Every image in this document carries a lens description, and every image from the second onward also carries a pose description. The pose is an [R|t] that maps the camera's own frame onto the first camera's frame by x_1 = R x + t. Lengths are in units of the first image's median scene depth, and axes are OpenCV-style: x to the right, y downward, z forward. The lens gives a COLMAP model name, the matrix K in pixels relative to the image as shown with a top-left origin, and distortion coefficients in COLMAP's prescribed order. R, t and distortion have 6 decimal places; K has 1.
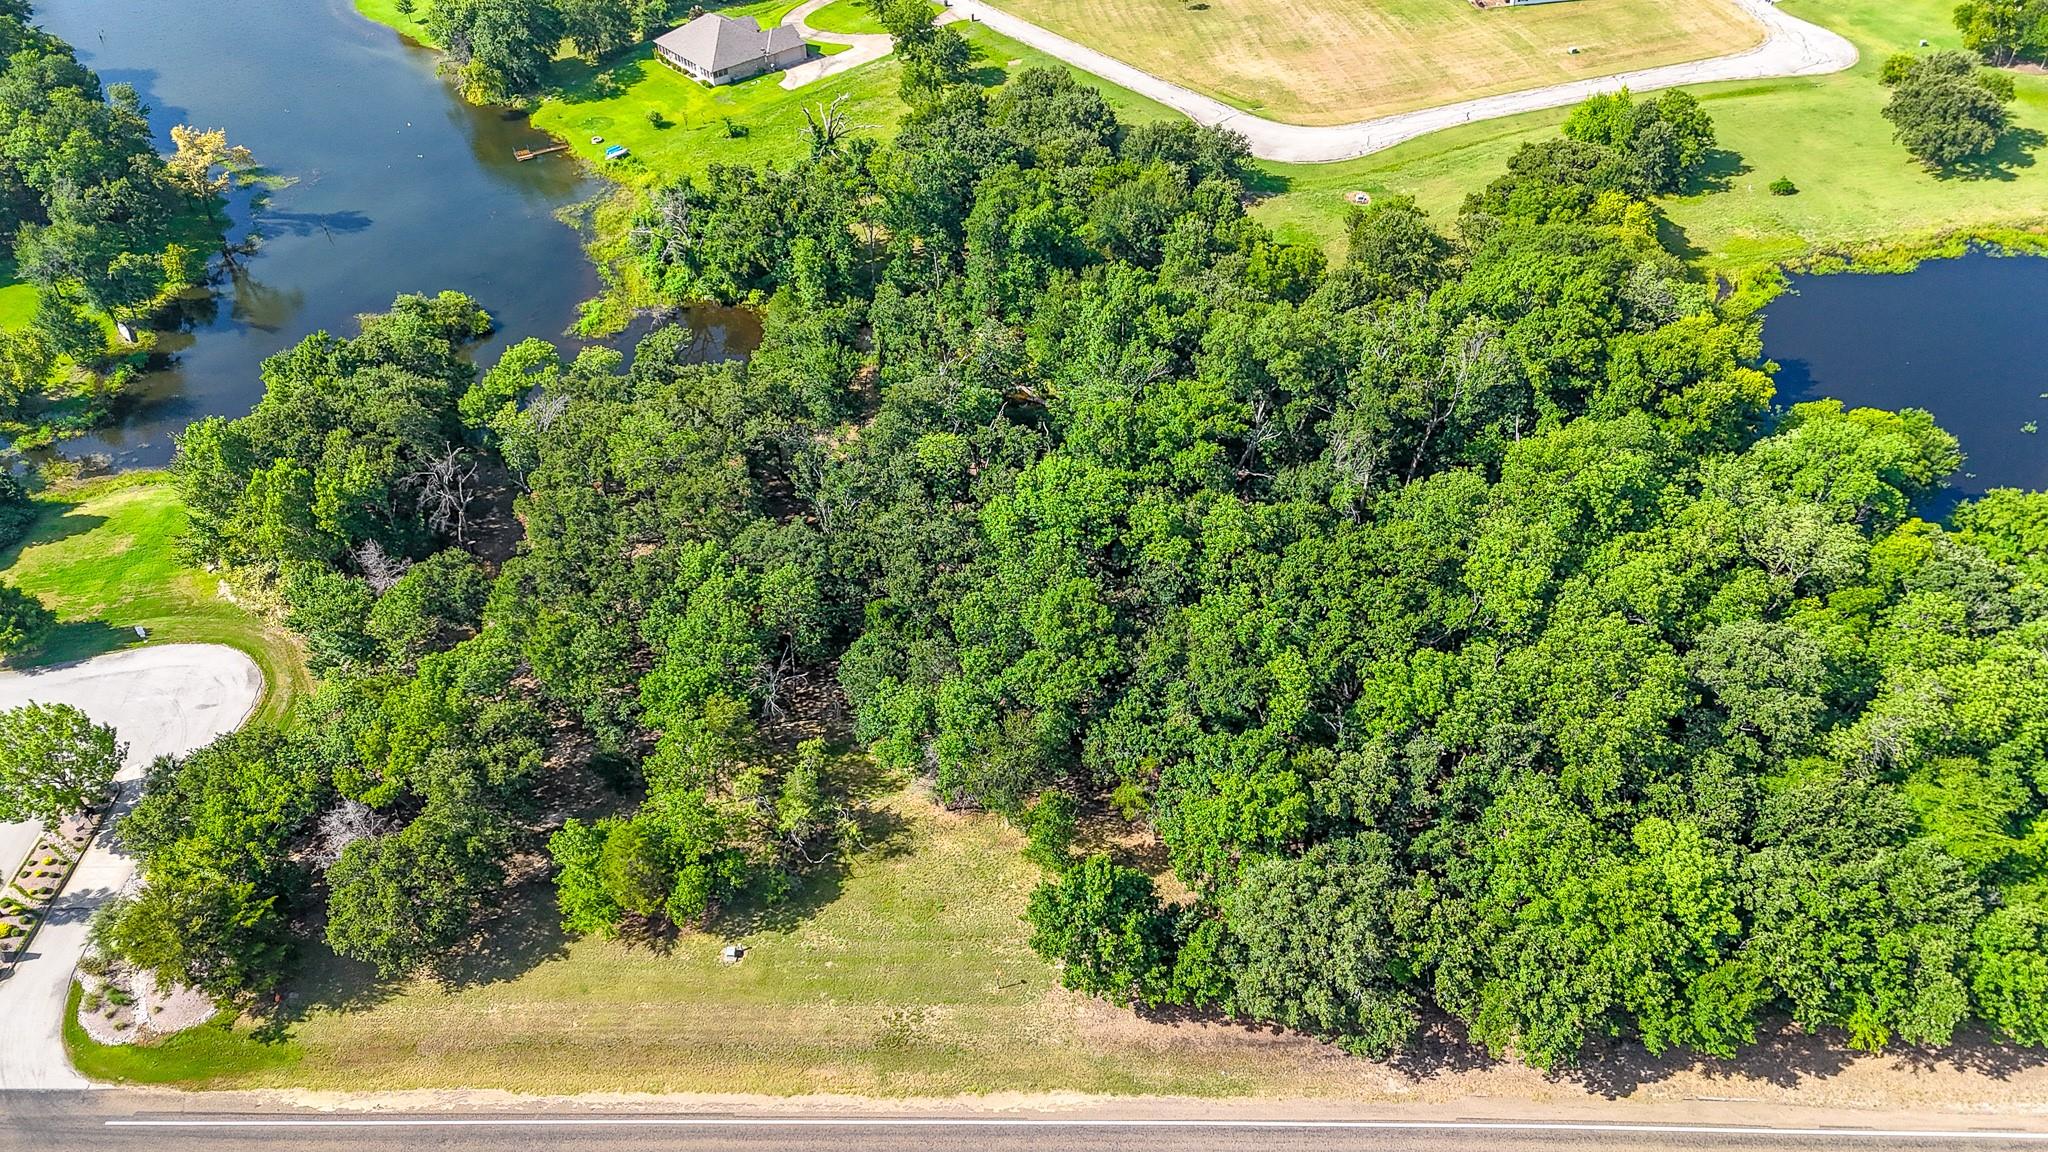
lens RADIAL K [[1563.6, 0, 1024.0], [0, 1563.6, 576.0], [0, 0, 1]] dist [0.069637, -0.077222]
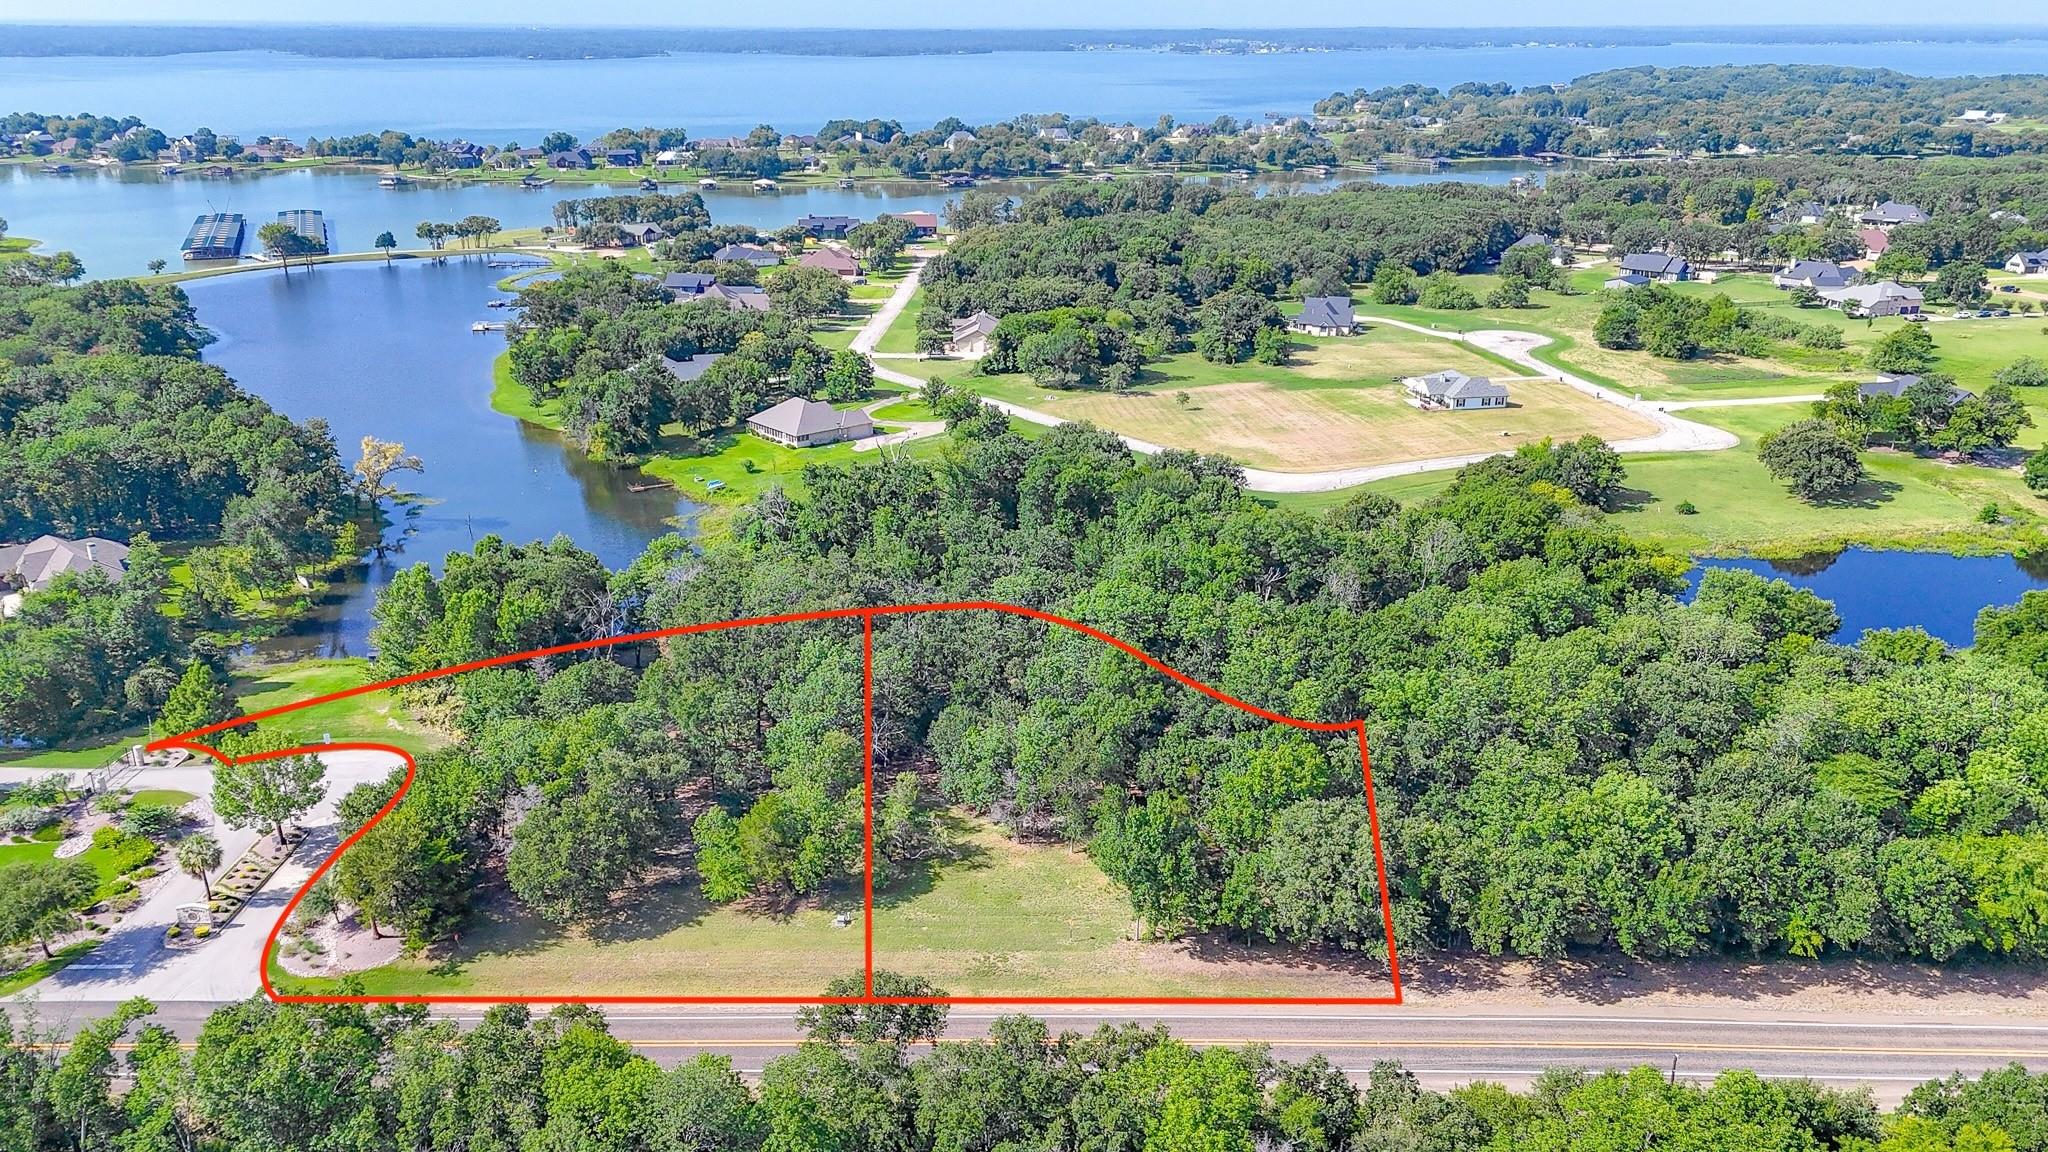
lens RADIAL K [[1566.1, 0, 1024.0], [0, 1566.1, 576.0], [0, 0, 1]] dist [0.087326, -0.116482]
pose [[0.999857, 0.014252, 0.009140, -0.061001], [-0.010100, 0.935326, -0.353642, 0.389475], [-0.013589, 0.353499, 0.935336, -0.177031]]
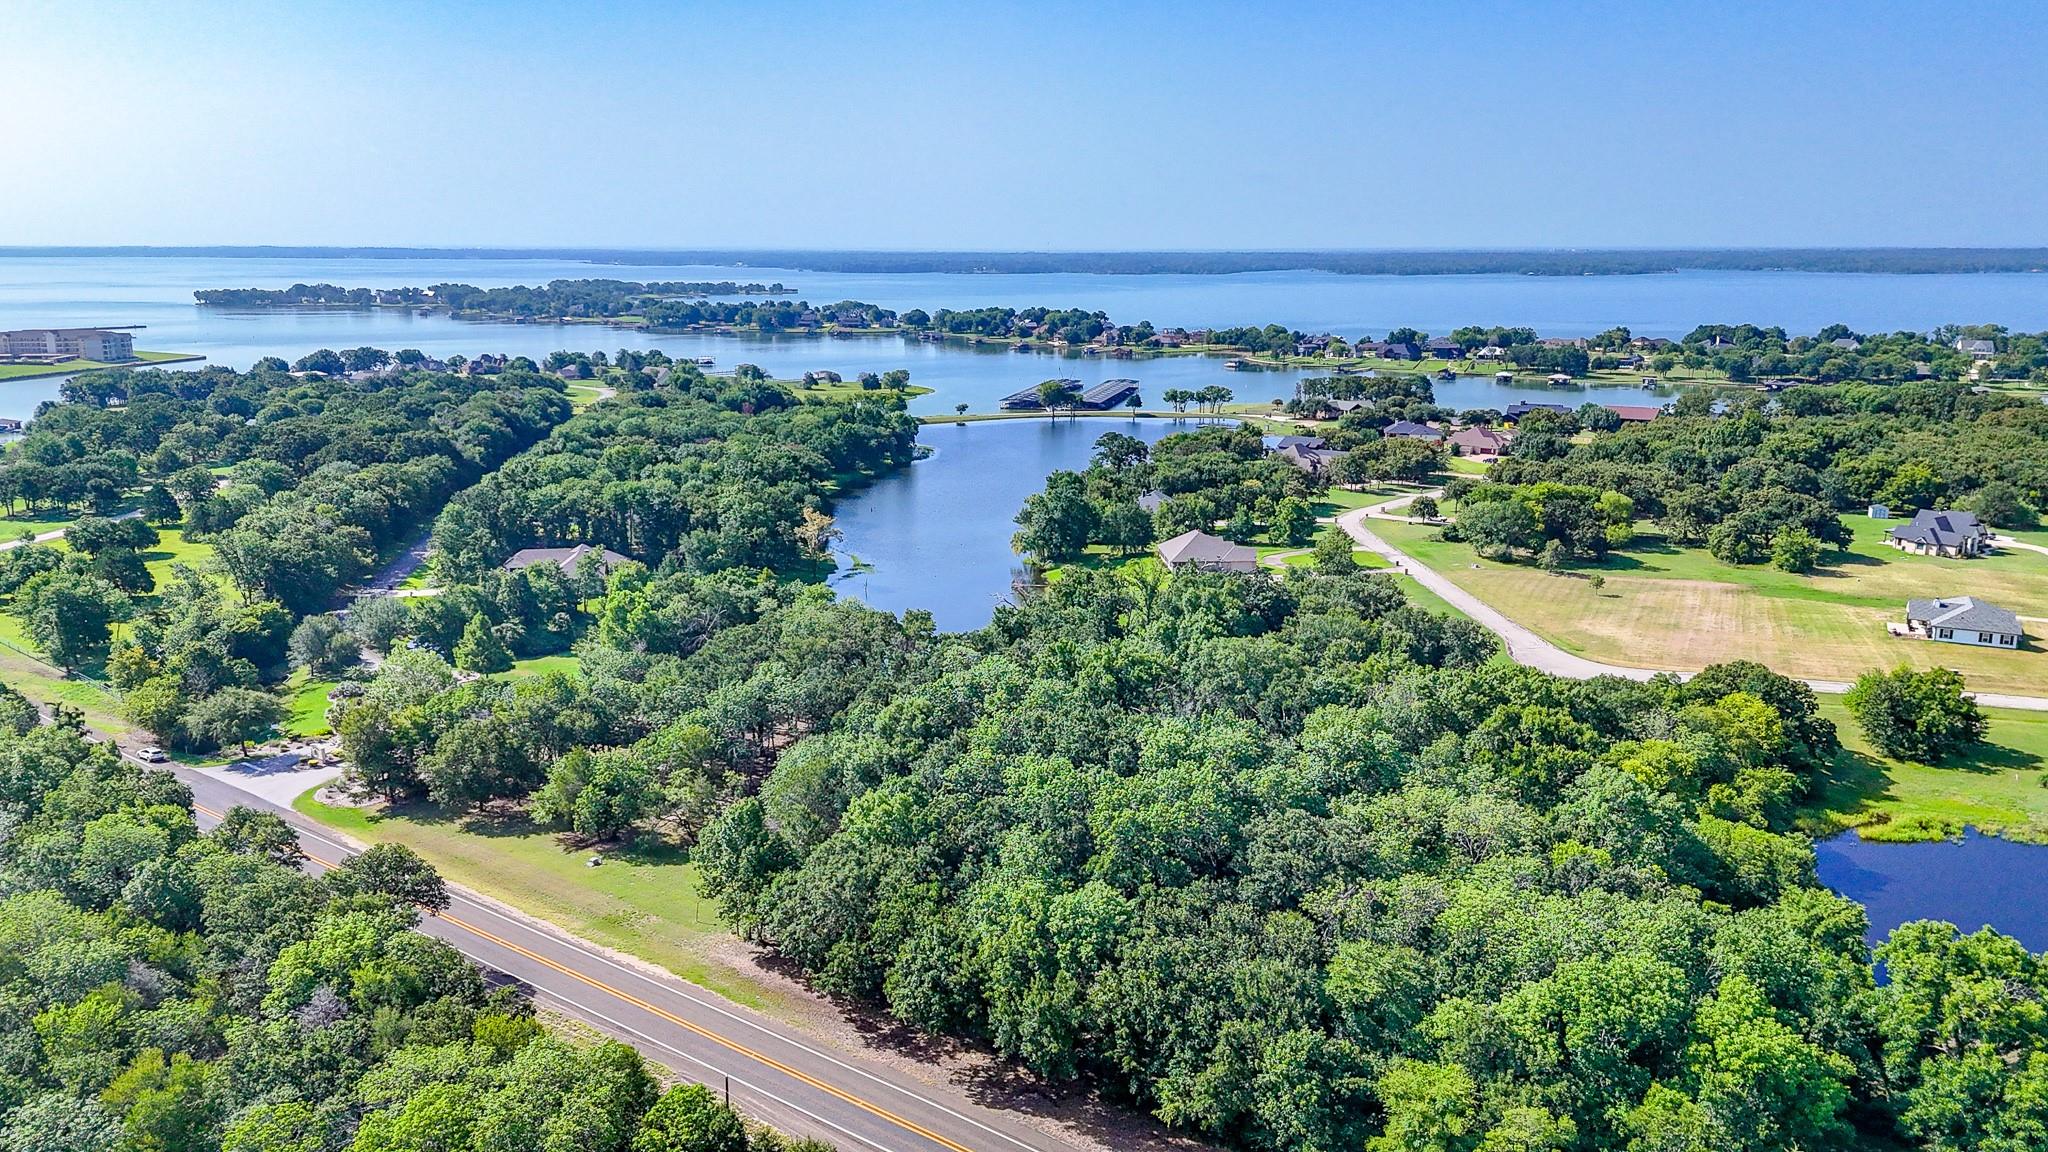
lens RADIAL K [[1566.1, 0, 1024.0], [0, 1566.1, 576.0], [0, 0, 1]] dist [0.087326, -0.116482]
pose [[0.790280, 0.141011, -0.596300, 0.859869], [-0.405252, 0.850208, -0.336030, 0.321330], [0.459595, 0.507210, 0.729048, 0.025804]]
